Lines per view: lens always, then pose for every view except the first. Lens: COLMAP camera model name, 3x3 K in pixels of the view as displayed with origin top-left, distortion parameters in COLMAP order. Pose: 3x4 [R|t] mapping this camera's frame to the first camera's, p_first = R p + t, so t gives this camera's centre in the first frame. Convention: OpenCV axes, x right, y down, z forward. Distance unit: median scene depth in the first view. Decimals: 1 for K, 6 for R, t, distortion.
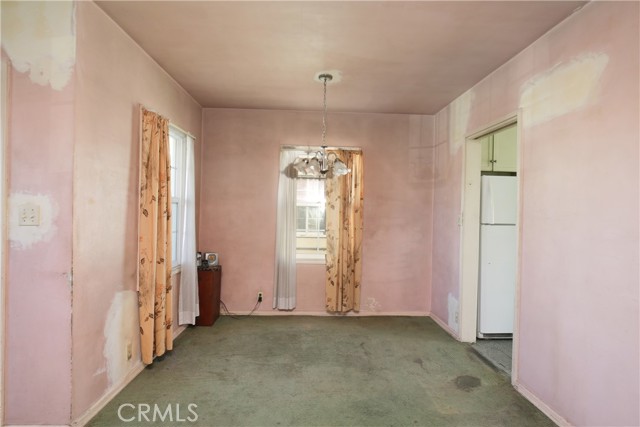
lens RADIAL K [[365.6, 0, 320.0], [0, 365.6, 213.5], [0, 0, 1]] dist [0.001017, 0.000534]
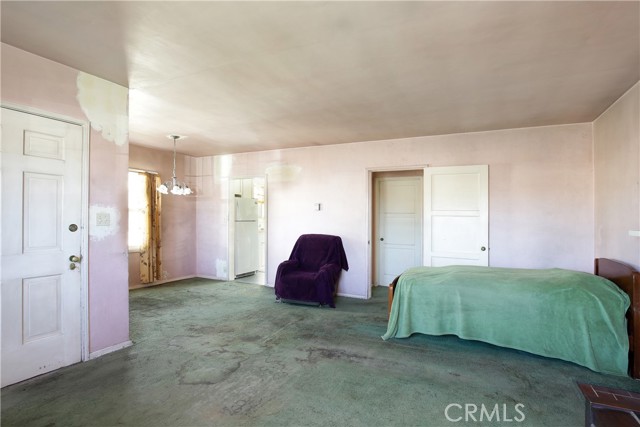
lens RADIAL K [[304.0, 0, 320.0], [0, 304.0, 213.5], [0, 0, 1]] dist [-0.002422, -0.000174]
pose [[0.527891, -0.001688, 0.849310, -0.666488], [0.004661, 0.999989, -0.000910, -0.007519], [-0.849299, 0.004439, 0.527893, -0.250507]]
